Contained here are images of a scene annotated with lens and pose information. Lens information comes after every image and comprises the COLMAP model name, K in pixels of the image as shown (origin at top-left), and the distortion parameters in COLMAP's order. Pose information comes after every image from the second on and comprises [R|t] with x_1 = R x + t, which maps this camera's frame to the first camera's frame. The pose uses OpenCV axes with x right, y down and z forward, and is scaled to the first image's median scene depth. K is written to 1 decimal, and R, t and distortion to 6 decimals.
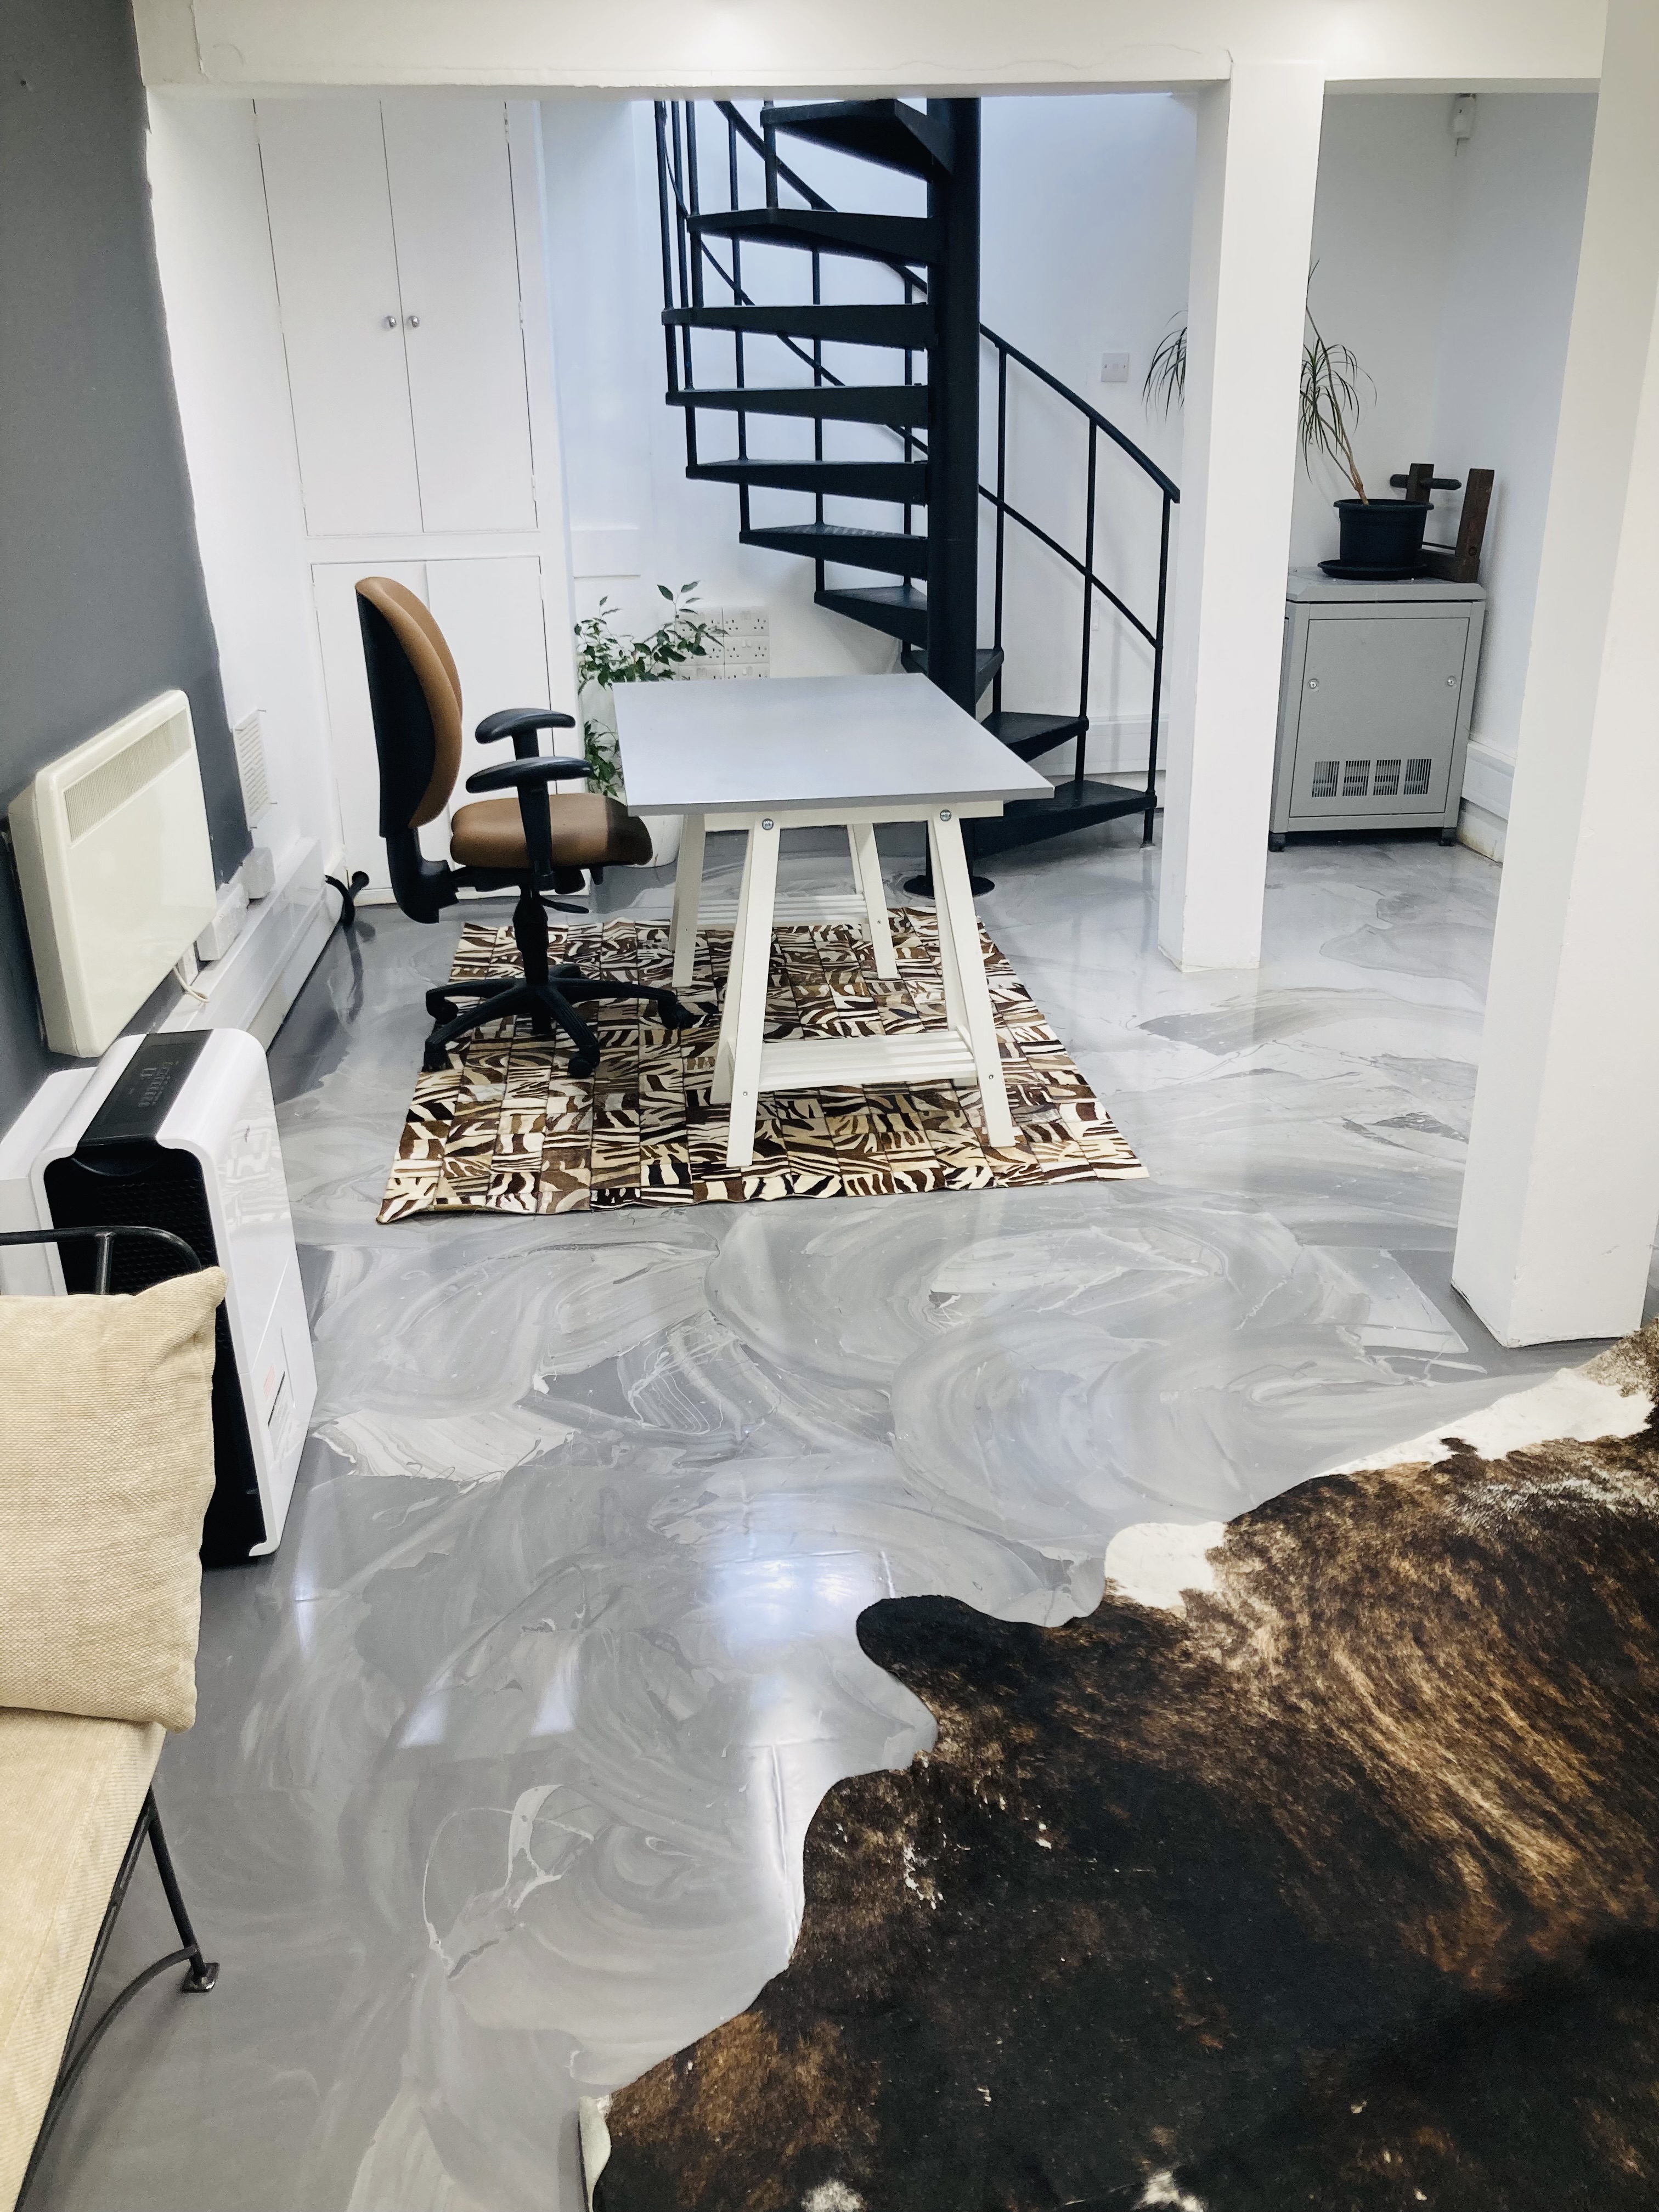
lens RADIAL K [[1823.7, 0, 821.9], [0, 1823.7, 1056.8], [0, 0, 1]] dist [0.034307, -0.074230]
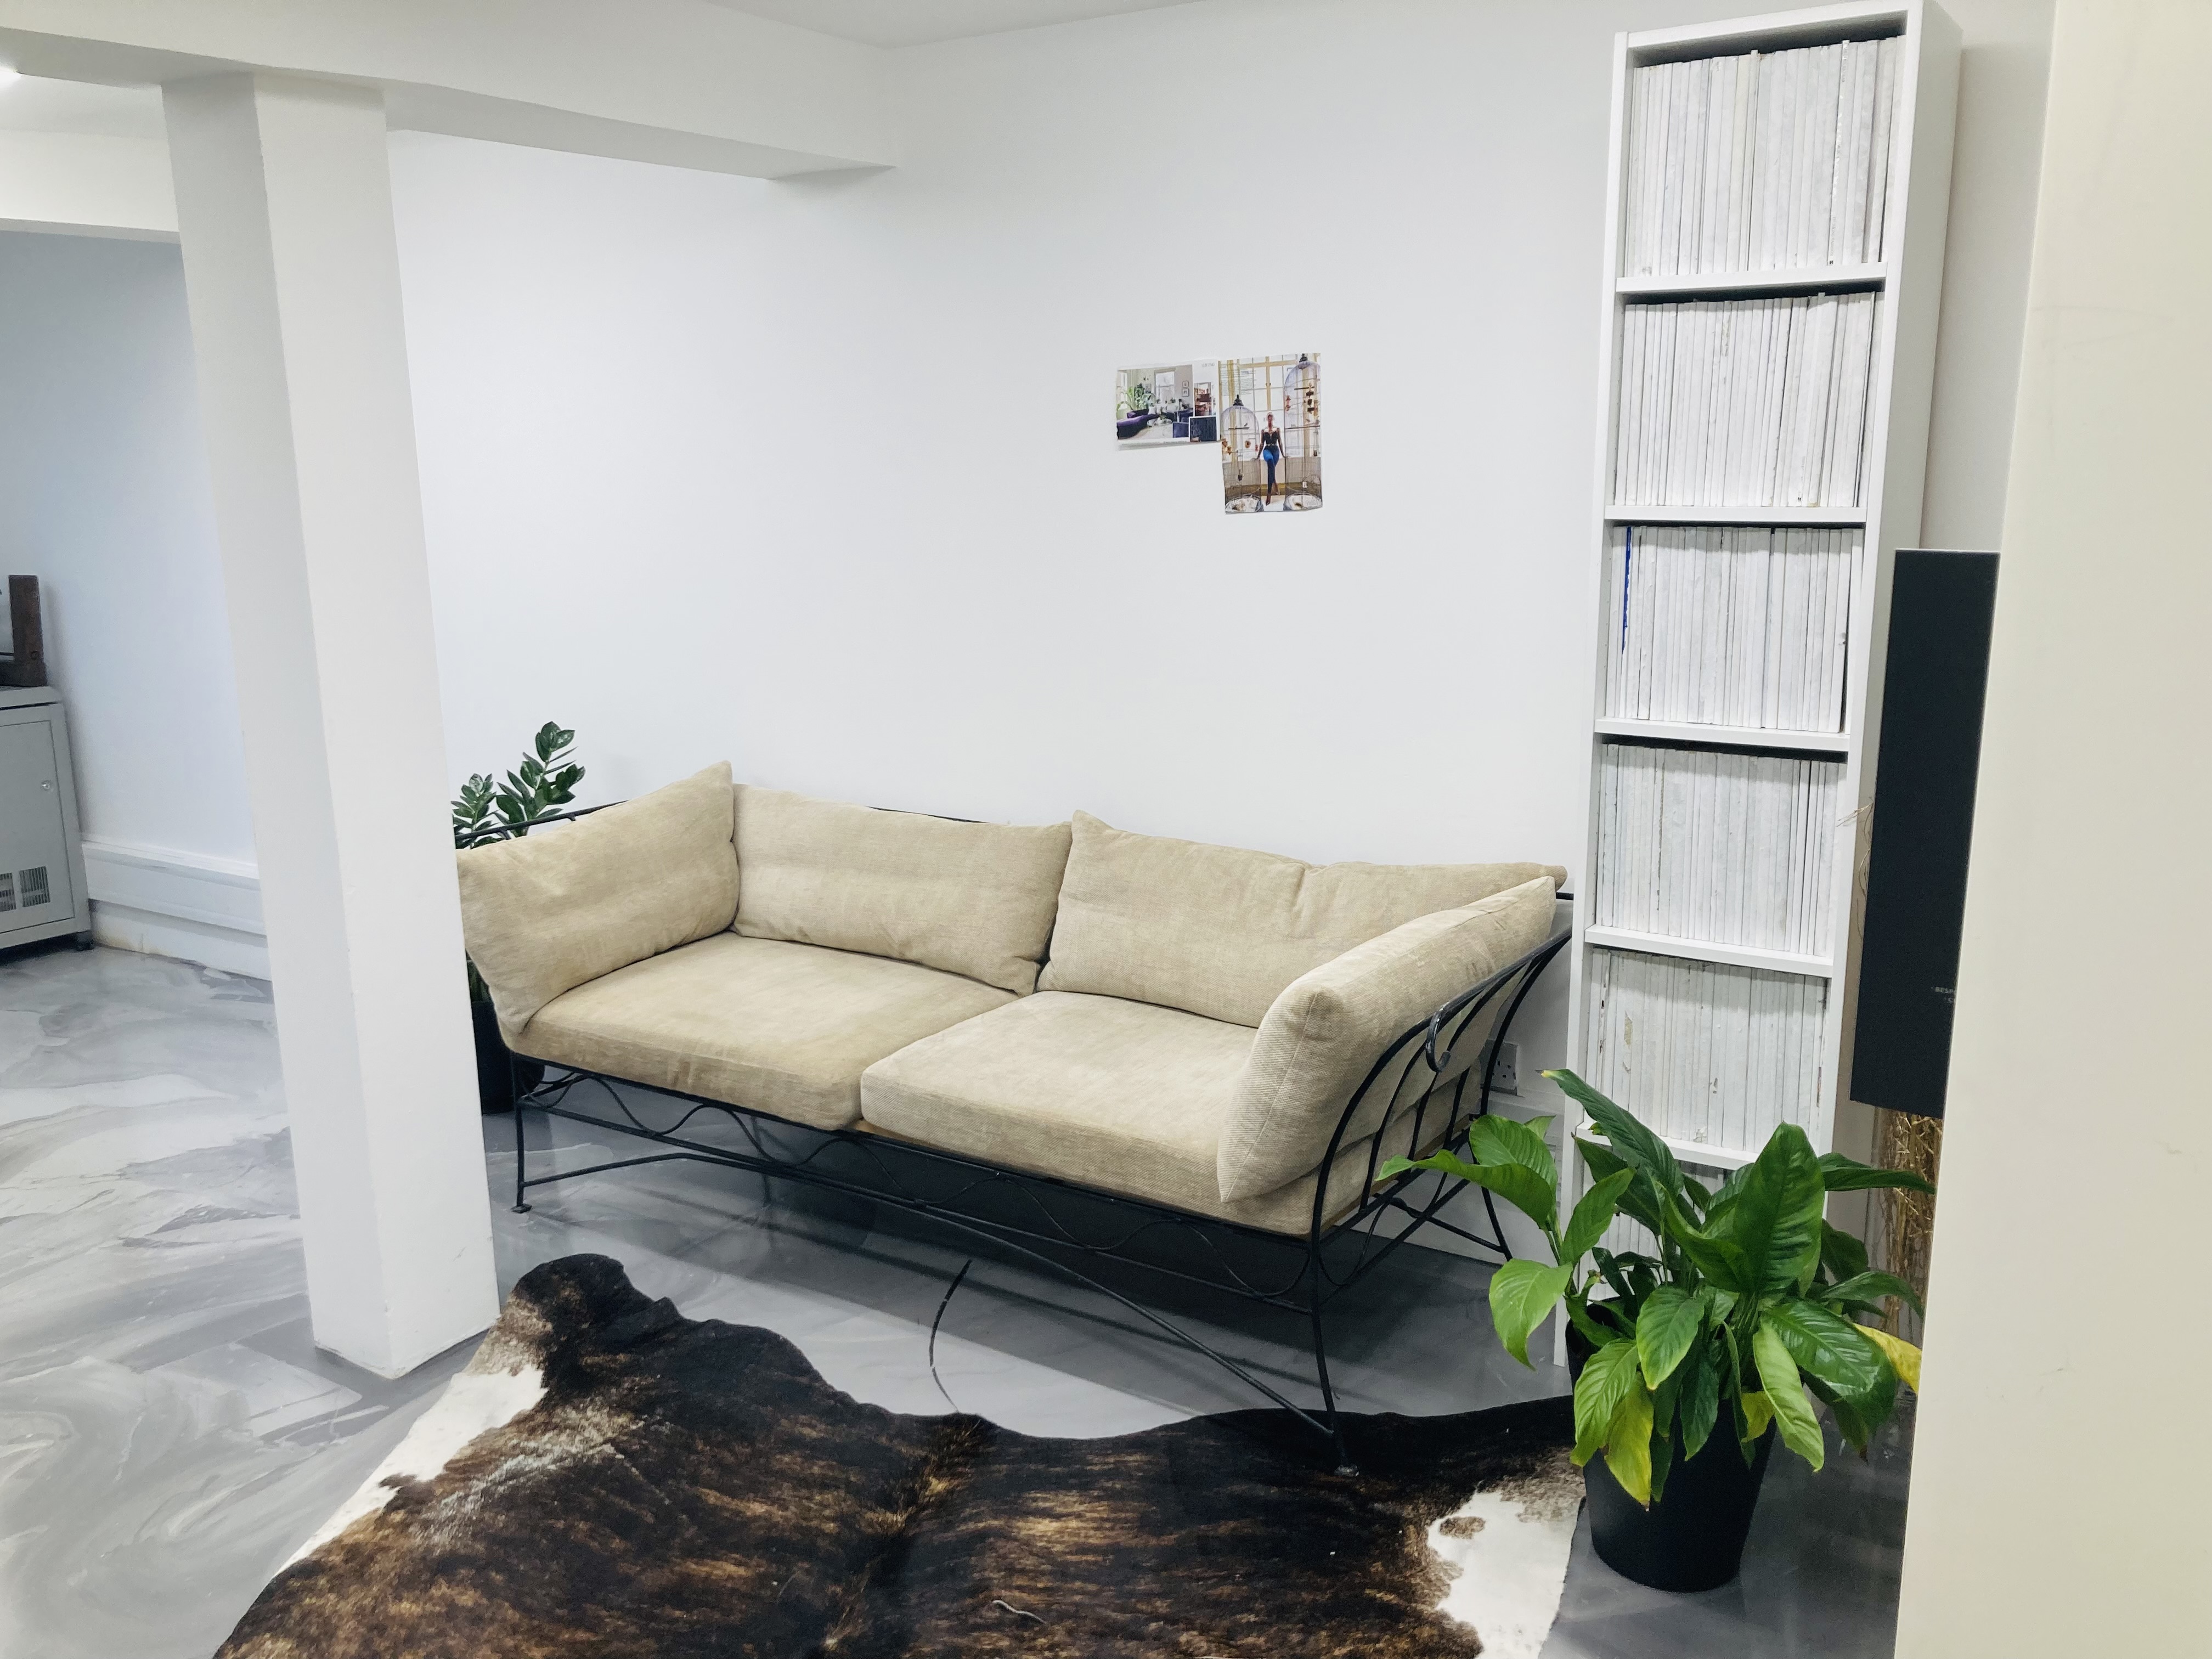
lens RADIAL K [[1823.7, 0, 1112.7], [0, 1823.7, 858.5], [0, 0, 1]] dist [0.034307, -0.074230]
pose [[0.593086, -0.168941, 0.787215, -0.169809], [0.282673, 0.959190, -0.007117, -0.004053], [-0.753887, 0.226745, 0.616637, -0.024188]]
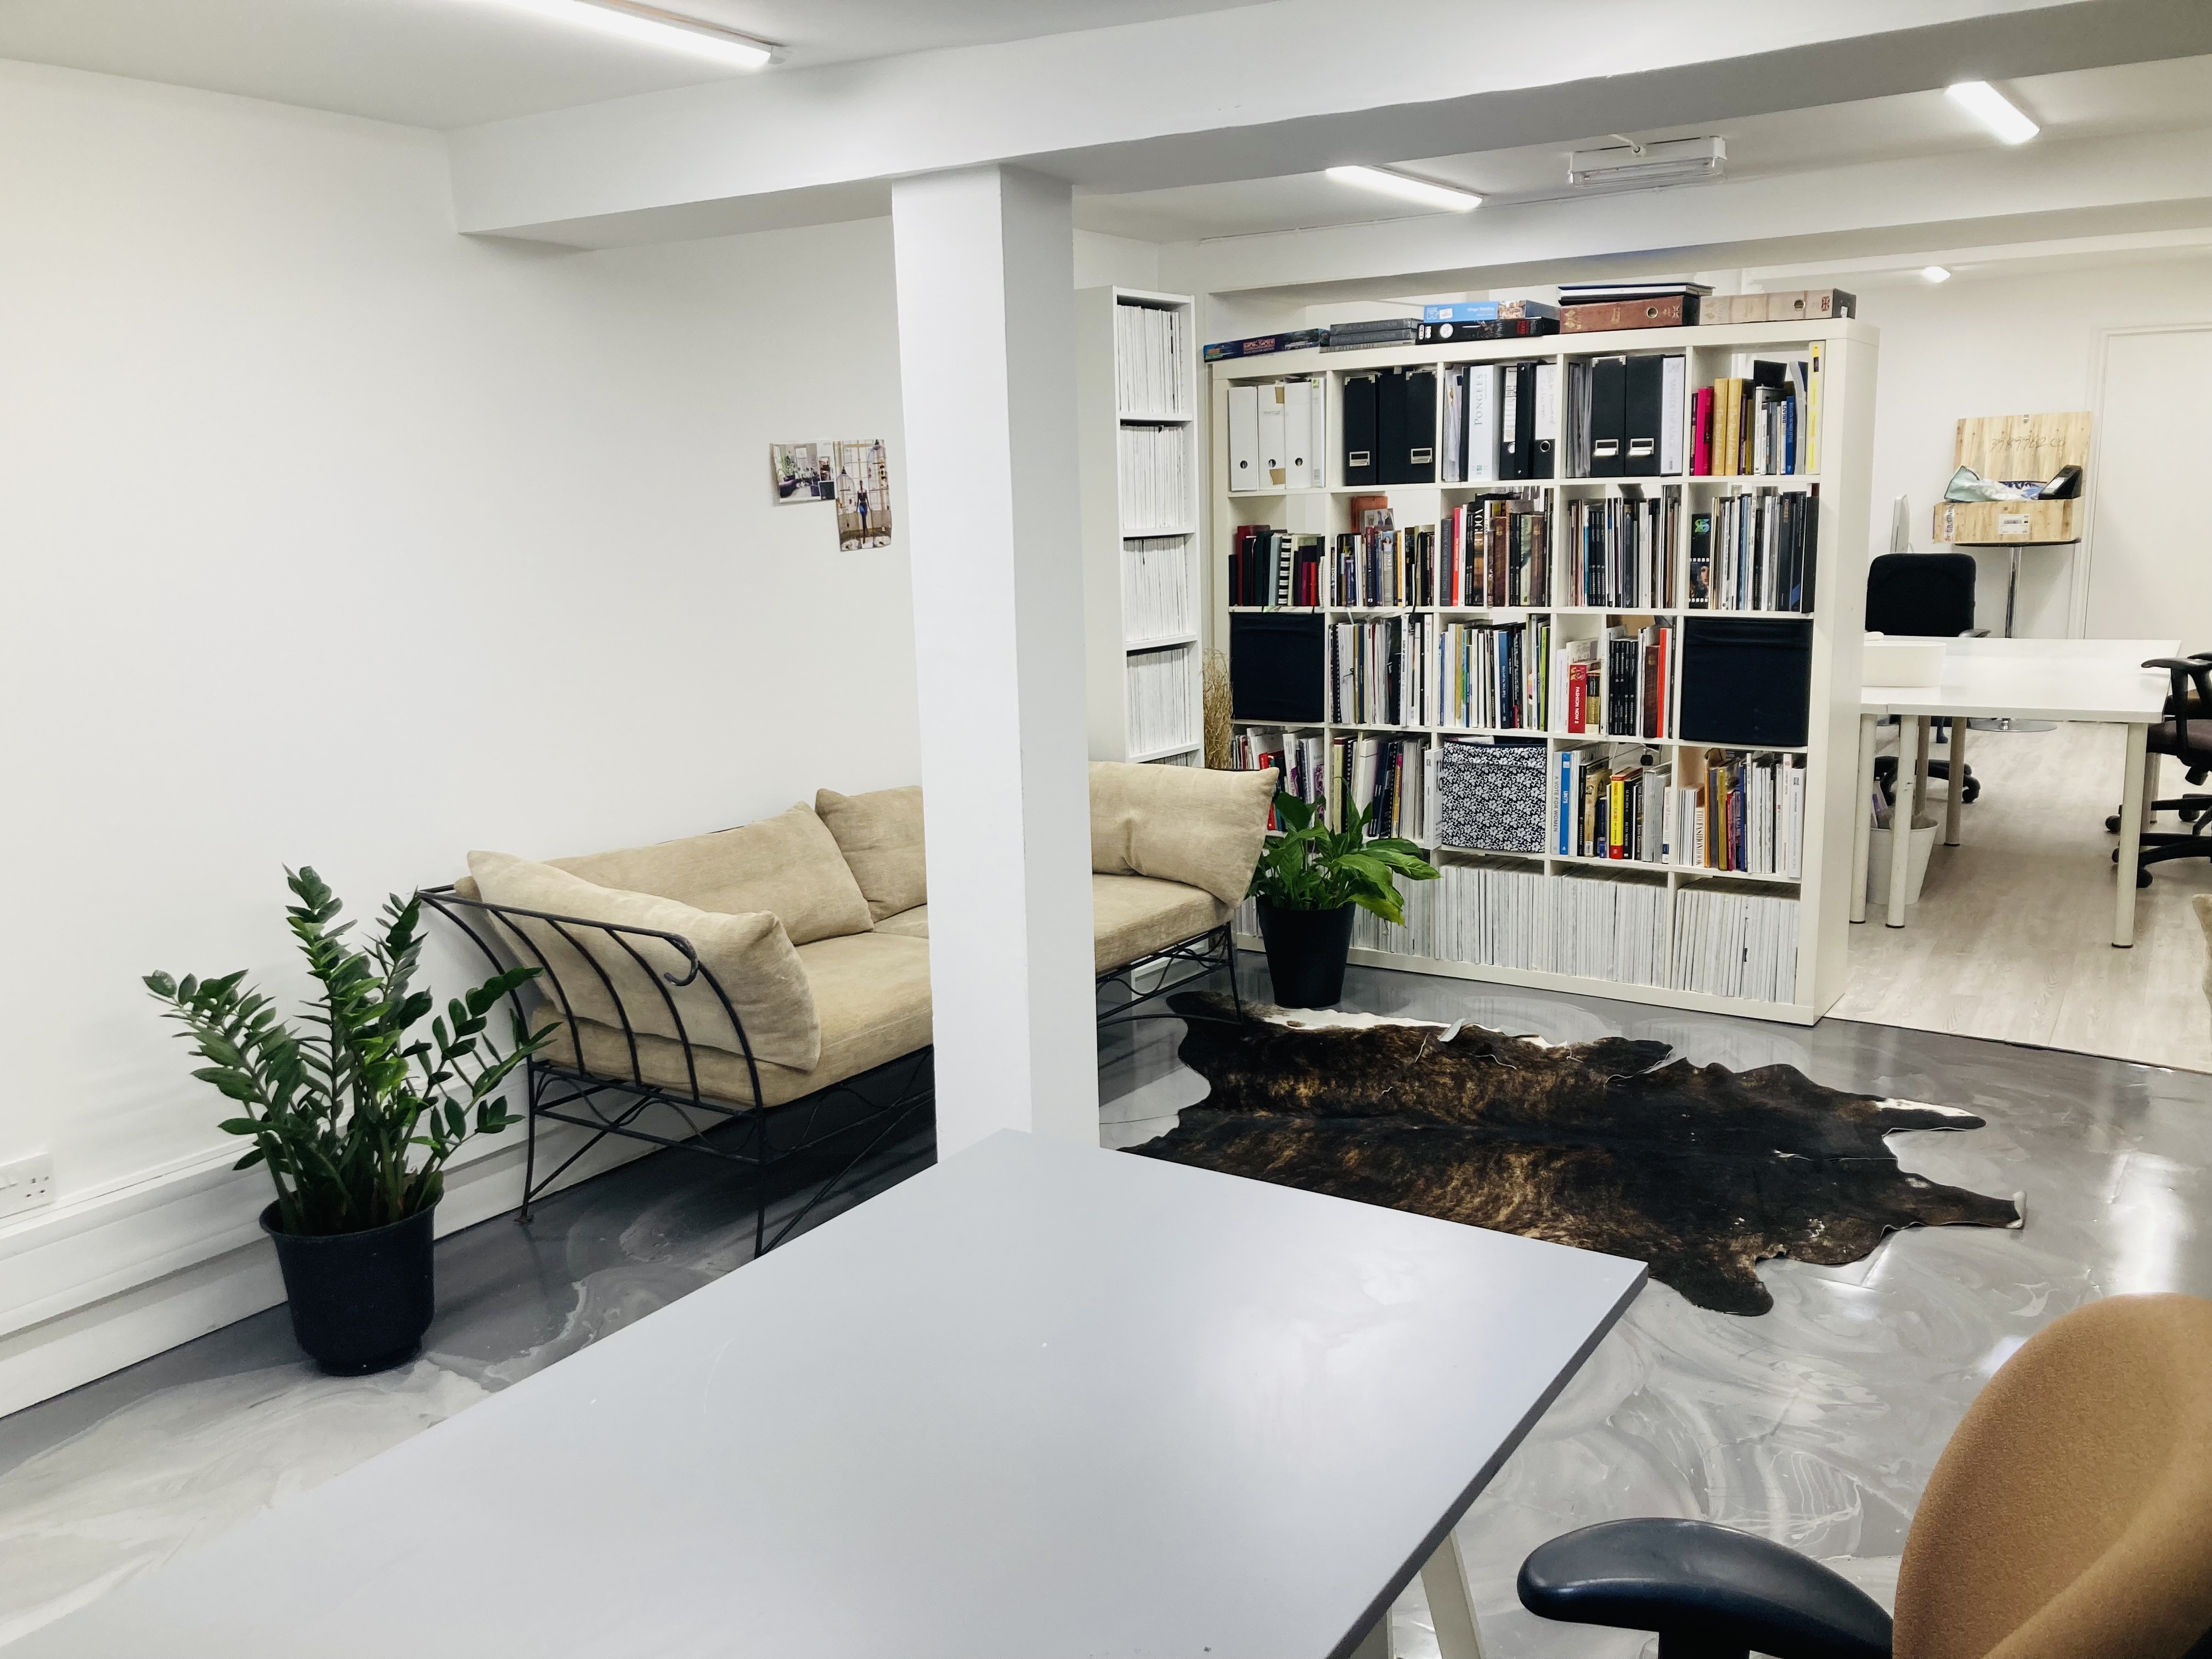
lens RADIAL K [[1823.7, 0, 1112.7], [0, 1823.7, 858.5], [0, 0, 1]] dist [0.034307, -0.074230]
pose [[-0.769333, -0.080836, 0.633713, -0.429302], [0.263114, 0.863832, 0.429612, -0.690109], [-0.582150, 0.497253, -0.643305, 1.876423]]
